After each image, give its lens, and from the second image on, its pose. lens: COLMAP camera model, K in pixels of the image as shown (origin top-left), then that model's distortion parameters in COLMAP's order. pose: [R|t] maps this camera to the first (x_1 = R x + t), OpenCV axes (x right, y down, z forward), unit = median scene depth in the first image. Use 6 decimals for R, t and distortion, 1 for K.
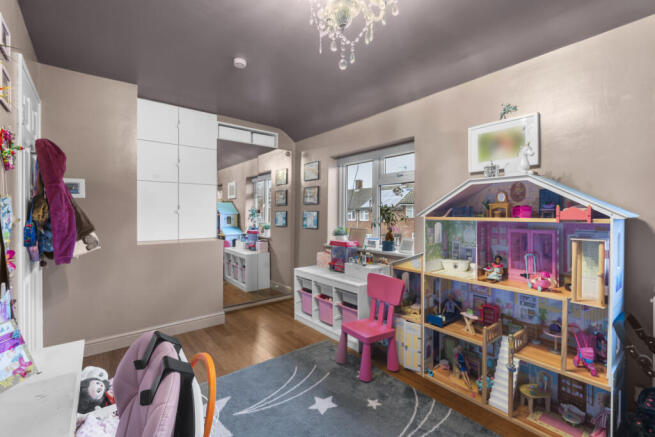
lens RADIAL K [[291.3, 0, 327.9], [0, 291.3, 217.5], [0, 0, 1]] dist [0.003383, 0.000136]
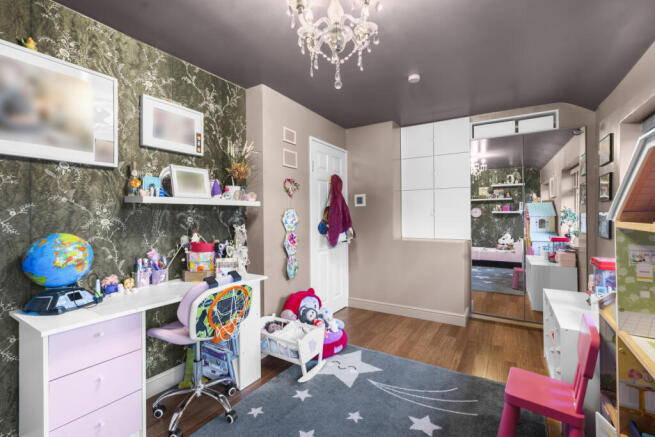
lens RADIAL K [[291.3, 0, 327.6], [0, 291.3, 216.1], [0, 0, 1]] dist [0.003383, 0.000136]
pose [[0.328310, -0.001309, -0.944569, 0.430266], [-0.009769, 0.999941, -0.004781, -0.003377], [0.944520, 0.010797, 0.328277, 0.234982]]
